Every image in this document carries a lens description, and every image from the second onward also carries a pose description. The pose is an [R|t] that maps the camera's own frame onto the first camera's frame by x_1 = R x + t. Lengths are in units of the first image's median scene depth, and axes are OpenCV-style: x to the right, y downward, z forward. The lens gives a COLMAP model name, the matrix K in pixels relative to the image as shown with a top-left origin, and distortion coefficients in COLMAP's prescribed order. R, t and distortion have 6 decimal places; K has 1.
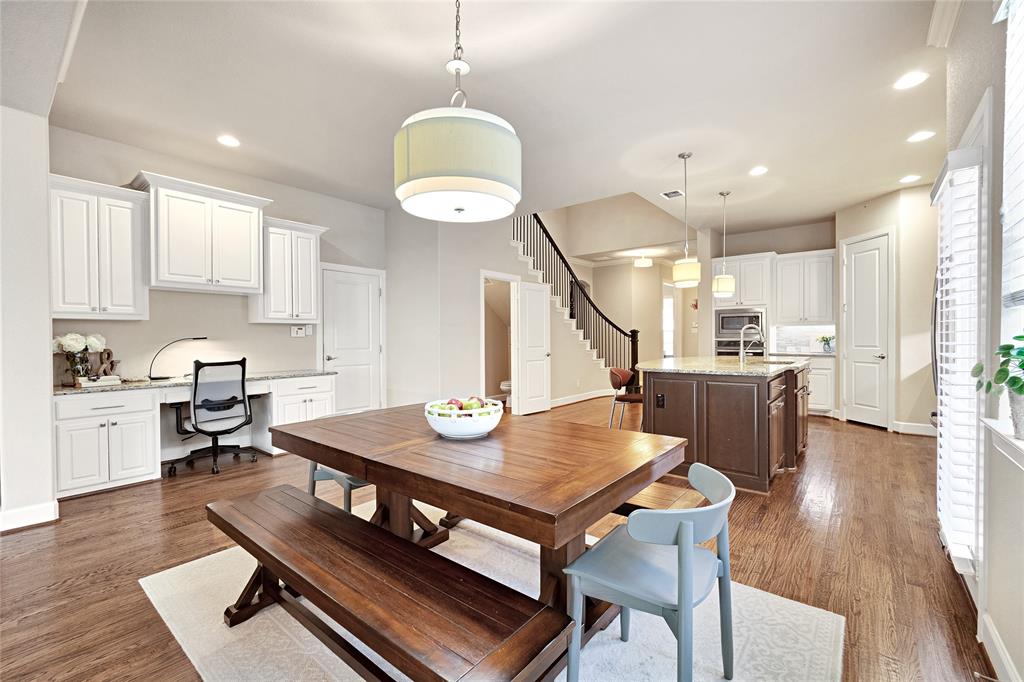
lens RADIAL K [[436.7, 0, 517.6], [0, 436.7, 341.7], [0, 0, 1]] dist [-0.007786, 0.000473]
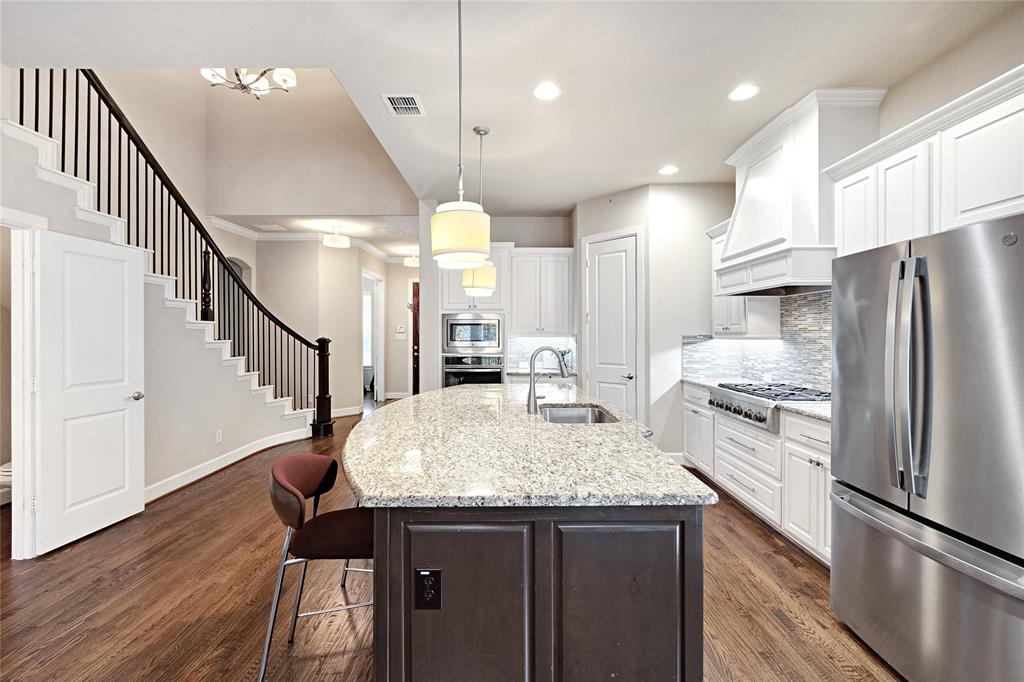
lens RADIAL K [[436.7, 0, 513.2], [0, 436.7, 334.7], [0, 0, 1]] dist [-0.007786, 0.000473]
pose [[0.775308, 0.005089, 0.631562, 0.110513], [0.002858, 0.999929, -0.011566, -0.037778], [-0.631576, 0.010773, 0.775239, 0.465433]]
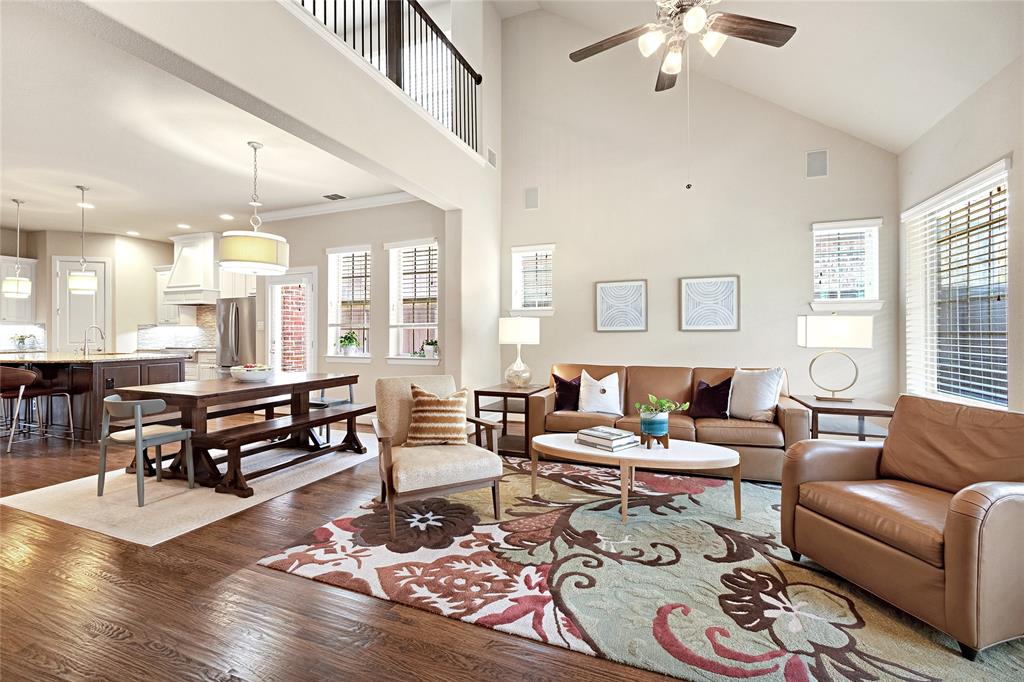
lens RADIAL K [[436.7, 0, 503.1], [0, 436.7, 332.3], [0, 0, 1]] dist [-0.007786, 0.000473]
pose [[-0.288879, 0.004983, 0.957353, -0.846321], [0.015058, 0.999886, -0.000661, 0.000148], [-0.957247, 0.014225, -0.288921, 0.162210]]
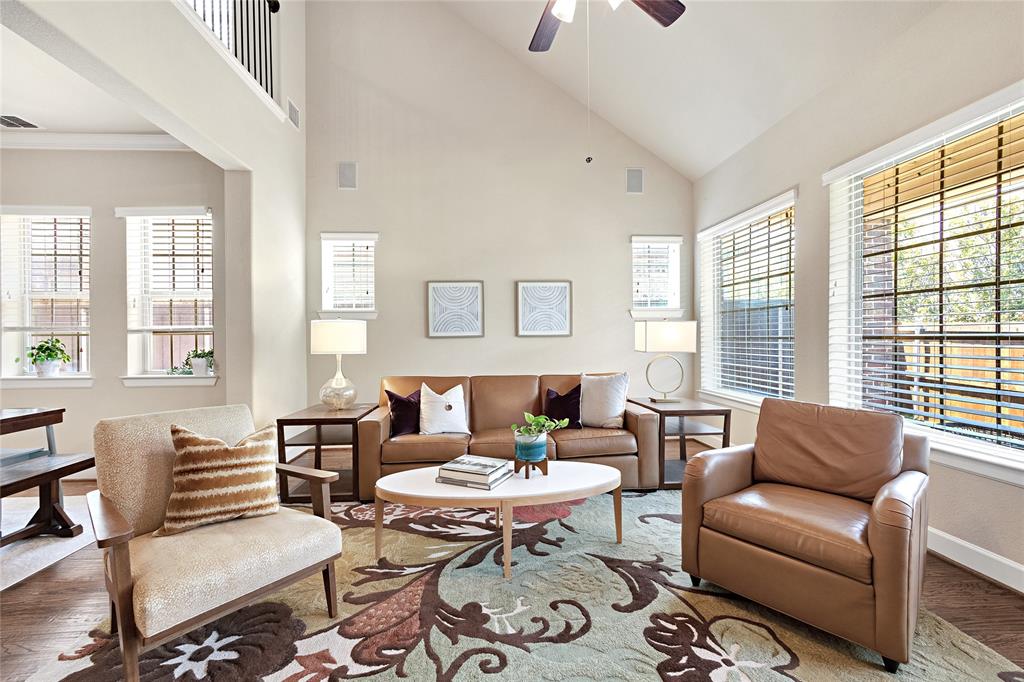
lens RADIAL K [[436.7, 0, 508.0], [0, 436.7, 341.0], [0, 0, 1]] dist [-0.007786, 0.000473]
pose [[-0.685050, 0.003488, 0.728488, -0.704239], [0.018654, 0.999745, 0.012755, -0.000189], [-0.728257, 0.022327, -0.684940, 0.153703]]
